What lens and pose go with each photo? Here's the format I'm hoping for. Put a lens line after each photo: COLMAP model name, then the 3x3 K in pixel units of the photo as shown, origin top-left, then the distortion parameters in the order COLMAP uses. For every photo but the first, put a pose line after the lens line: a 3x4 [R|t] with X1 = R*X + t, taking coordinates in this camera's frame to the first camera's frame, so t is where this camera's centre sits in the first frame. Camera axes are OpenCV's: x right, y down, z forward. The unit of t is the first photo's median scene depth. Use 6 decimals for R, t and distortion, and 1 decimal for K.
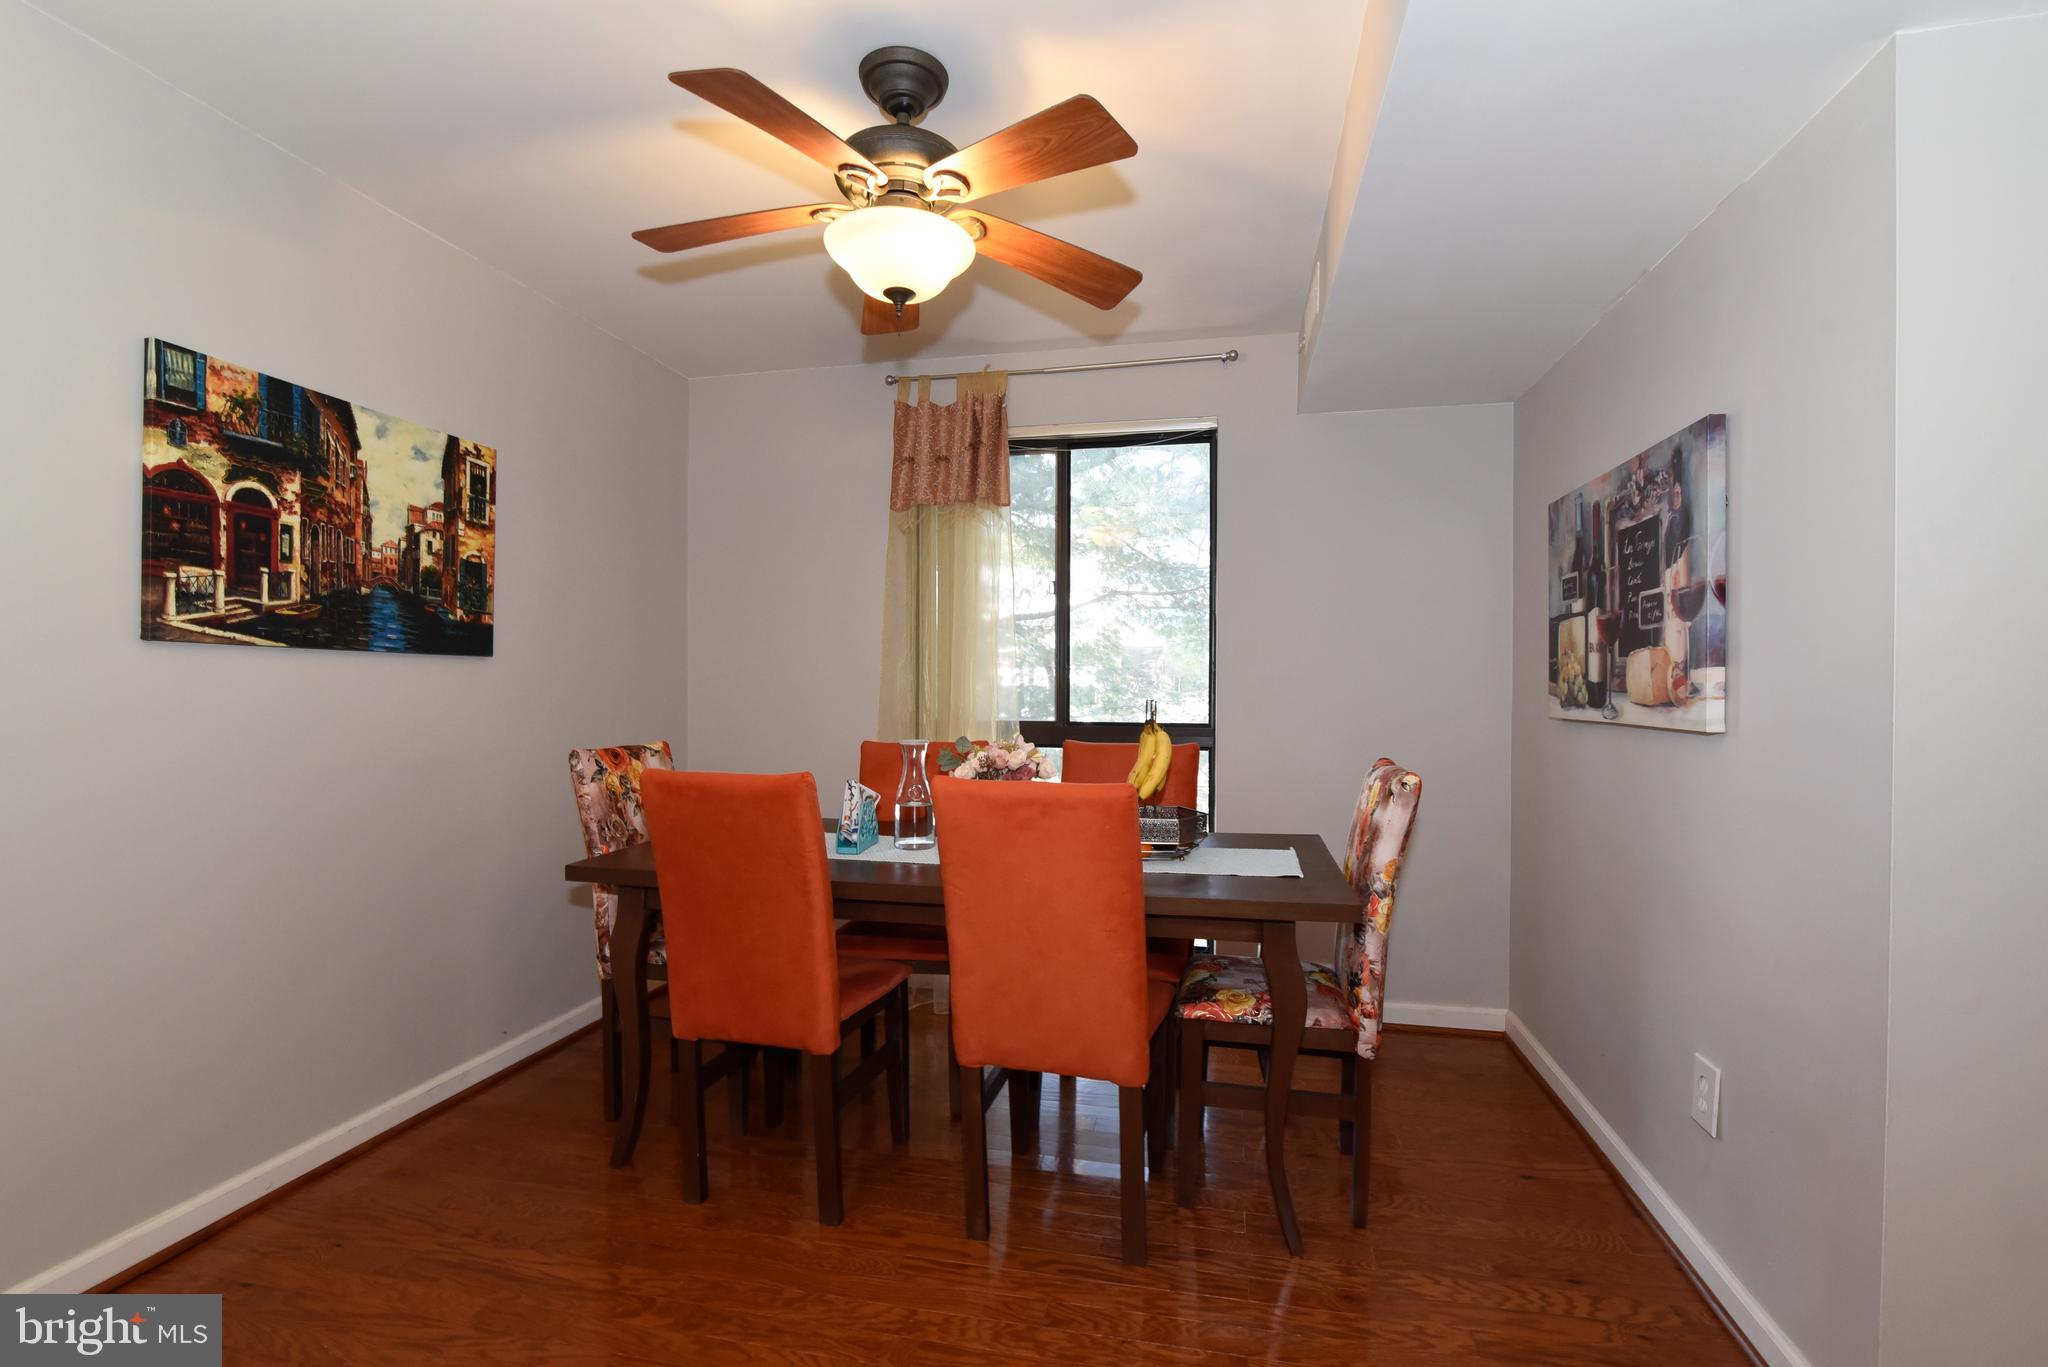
lens RADIAL K [[930.1, 0, 1014.4], [0, 930.1, 691.1], [0, 0, 1]] dist [-0.021089, 0.000775]
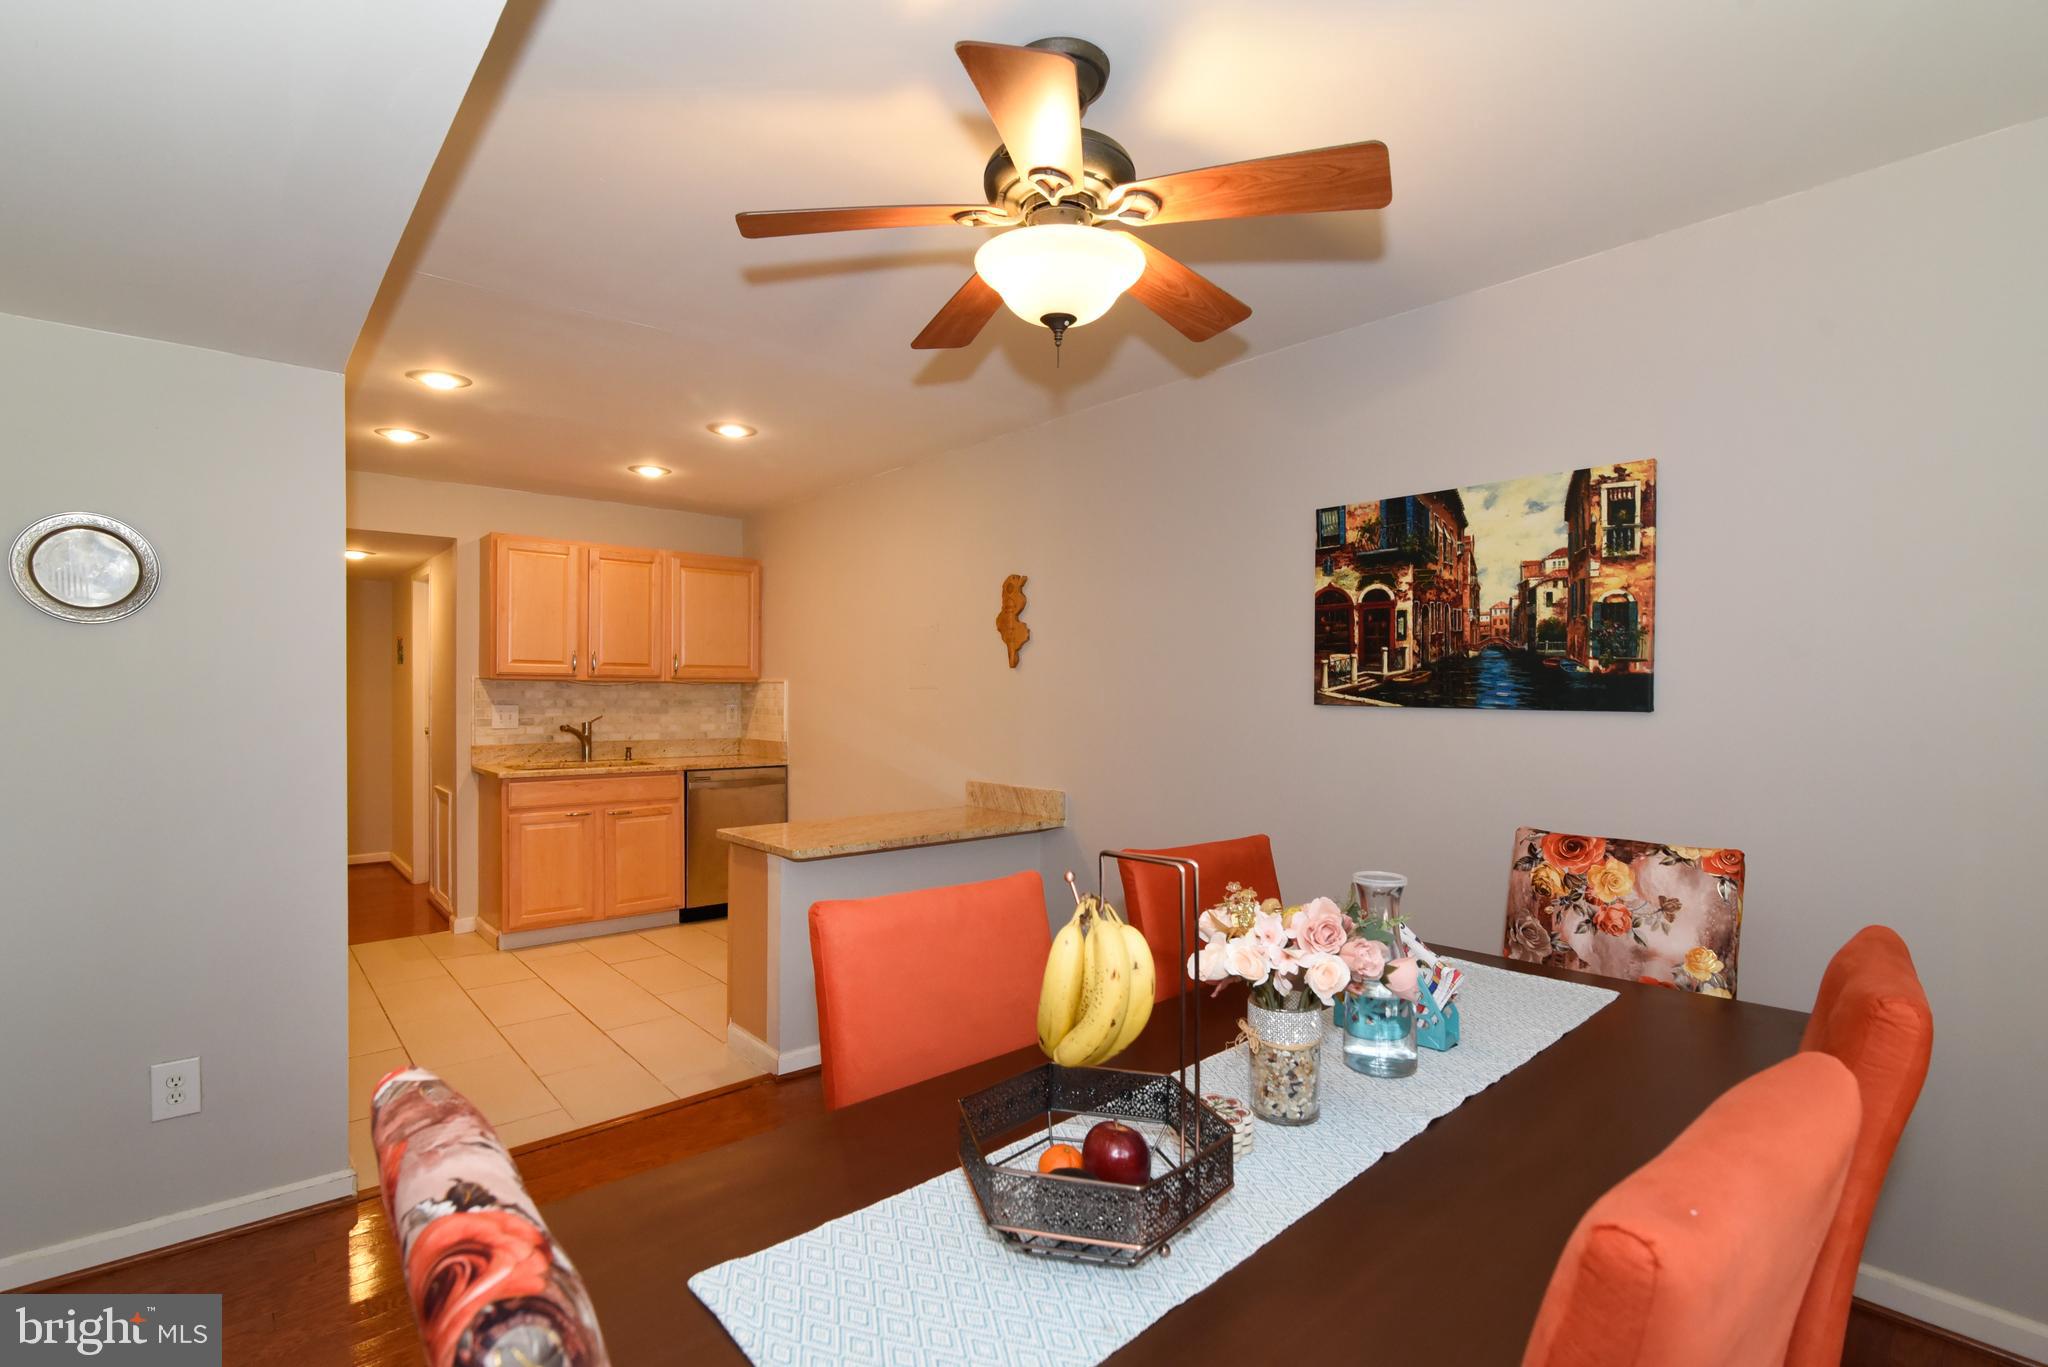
lens RADIAL K [[930.1, 0, 1027.1], [0, 930.1, 702.9], [0, 0, 1]] dist [-0.021089, 0.000775]
pose [[-0.583395, 0.003271, -0.812182, 0.511341], [-0.011423, 0.999860, 0.012231, -0.059925], [0.812108, 0.016413, -0.583276, 1.249503]]
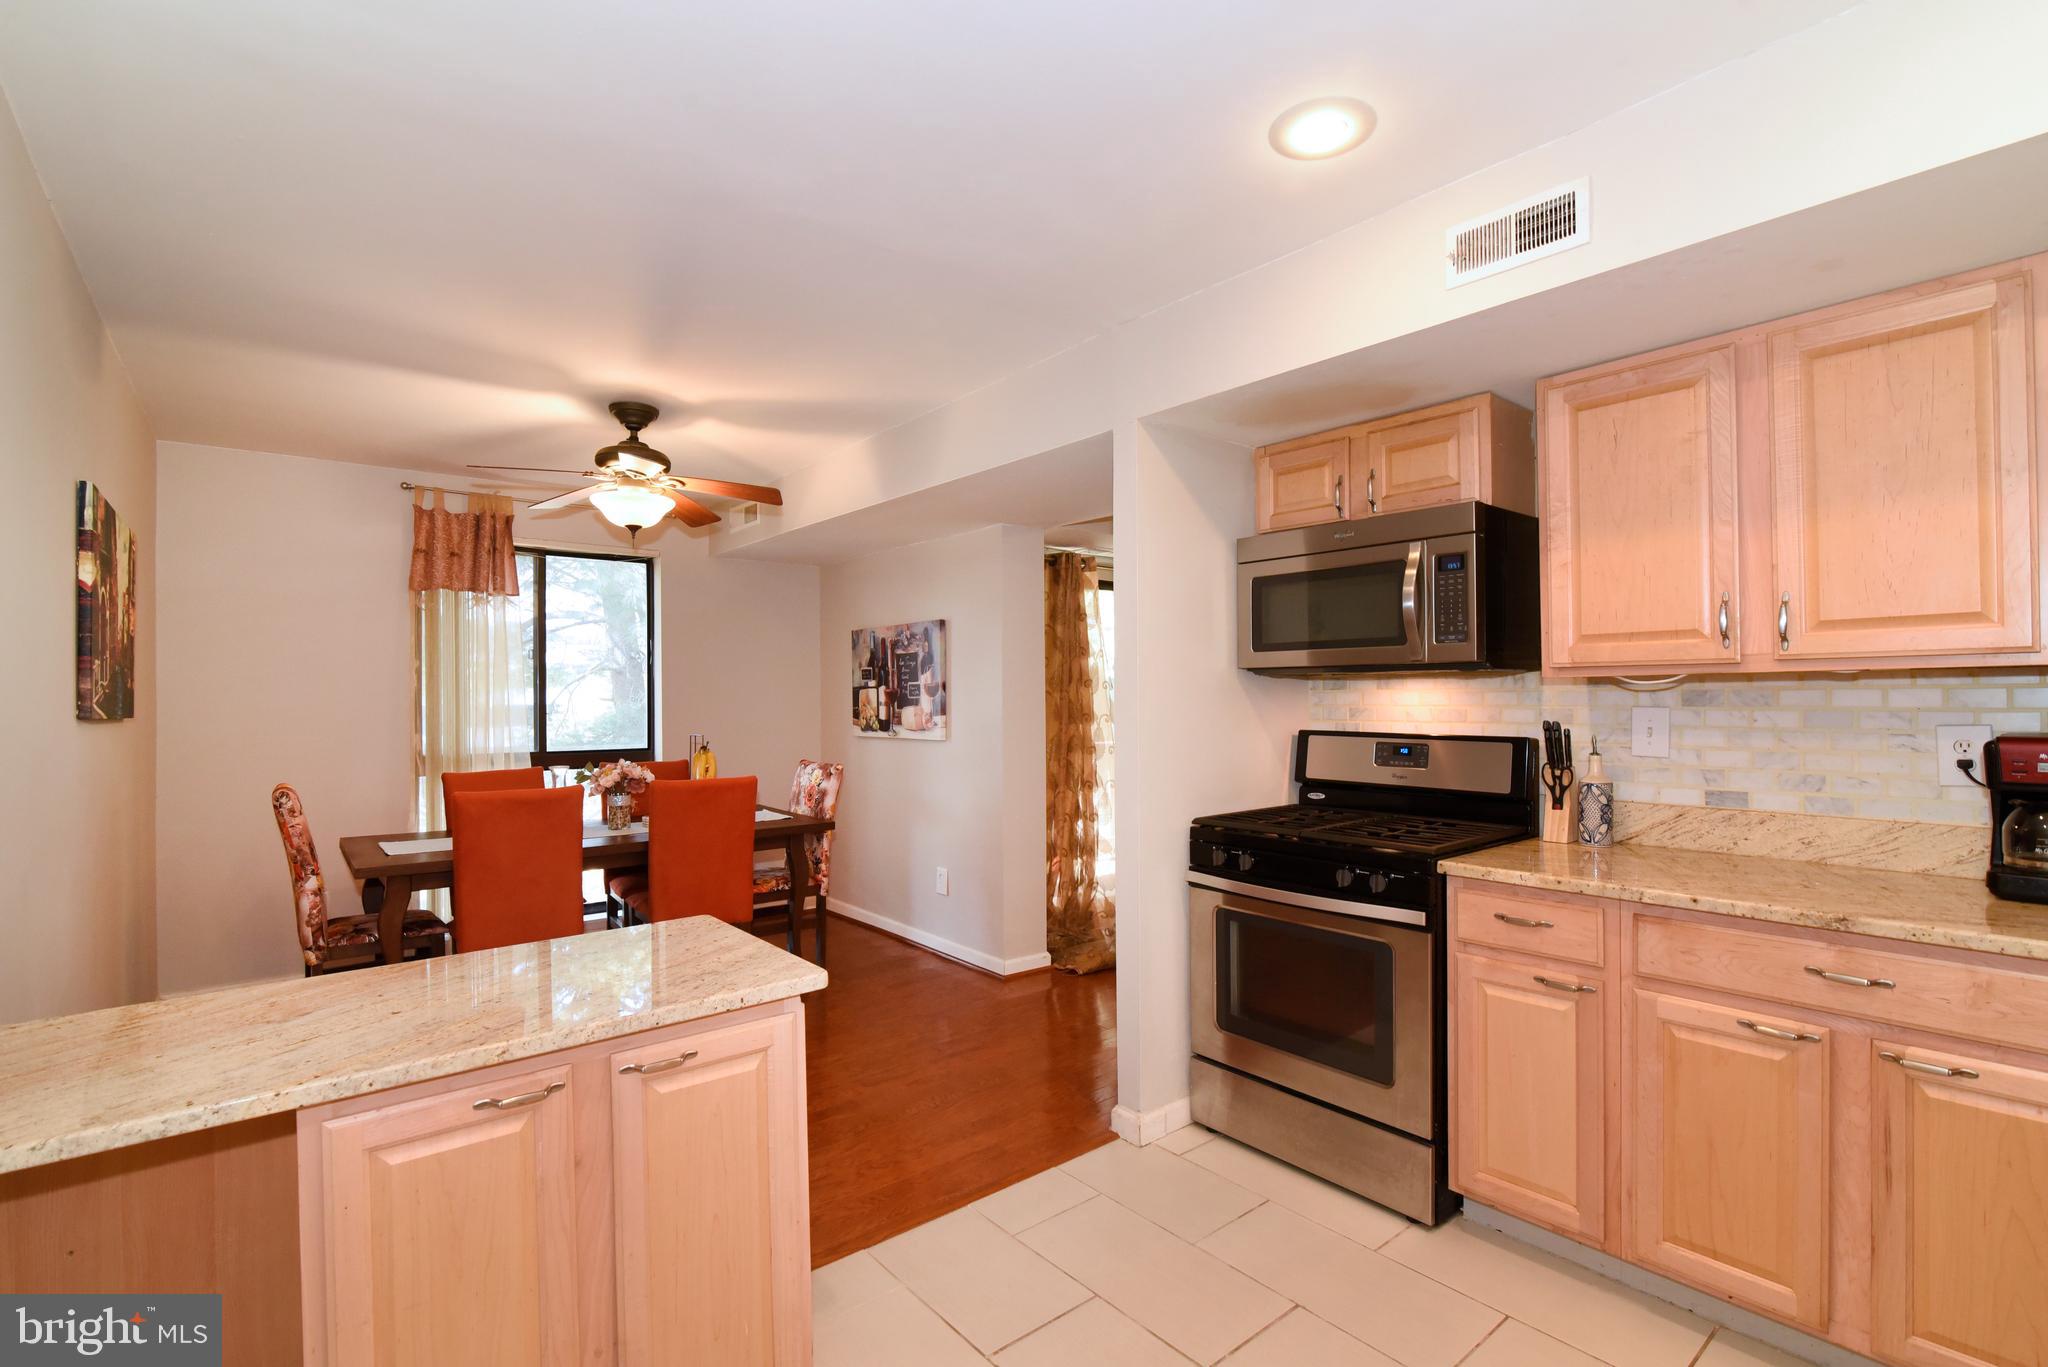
lens RADIAL K [[930.1, 0, 1021.8], [0, 930.1, 692.2], [0, 0, 1]] dist [-0.021089, 0.000775]
pose [[0.622332, -0.002762, 0.782749, -0.926291], [0.016144, 0.999826, -0.009308, -0.050614], [-0.782587, 0.018430, 0.622268, -0.655951]]
